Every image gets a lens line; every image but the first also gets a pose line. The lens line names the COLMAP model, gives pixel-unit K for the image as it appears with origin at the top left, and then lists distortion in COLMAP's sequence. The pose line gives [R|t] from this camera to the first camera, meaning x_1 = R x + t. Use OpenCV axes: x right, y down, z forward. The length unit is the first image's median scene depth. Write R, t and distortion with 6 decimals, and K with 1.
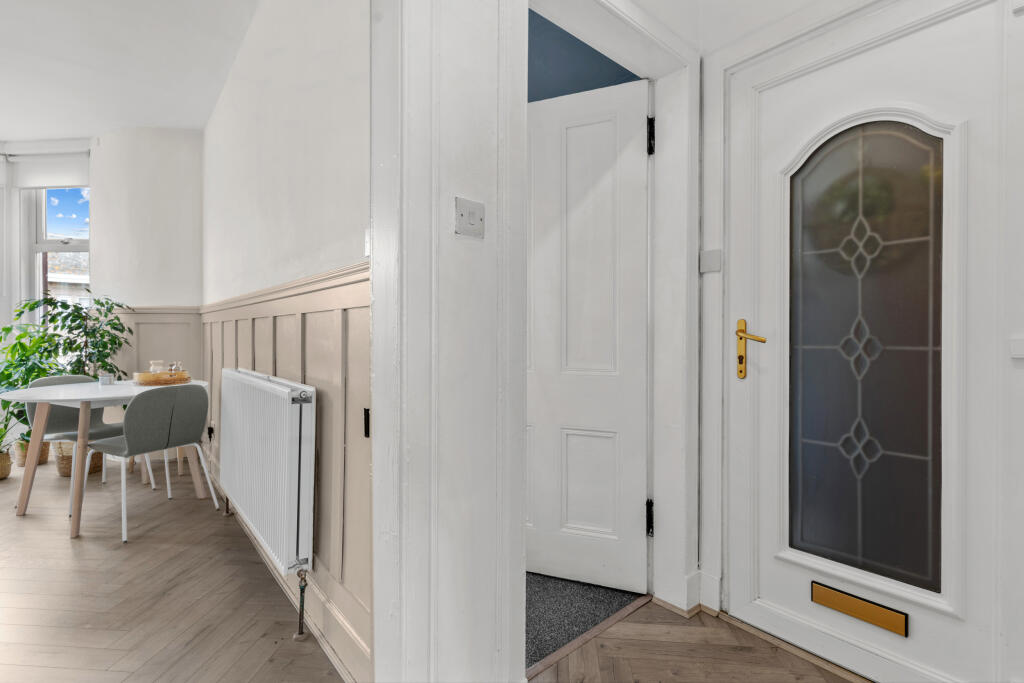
lens RADIAL K [[482.8, 0, 512.0], [0, 482.8, 341.5], [0, 0, 1]] dist [0.003682, -0.000249]
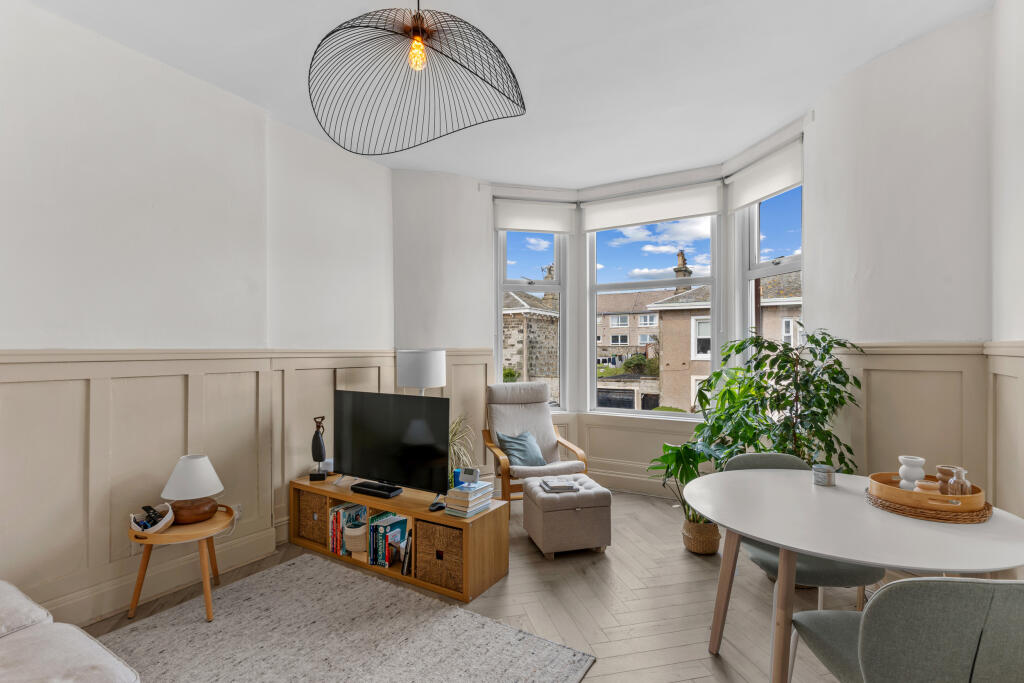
lens RADIAL K [[482.8, 0, 512.0], [0, 482.8, 341.5], [0, 0, 1]] dist [0.003682, -0.000249]
pose [[0.298596, -0.013506, -0.954284, -0.324406], [-0.011452, 0.999777, -0.017733, -0.061729], [0.954311, 0.016224, 0.298374, 0.385313]]
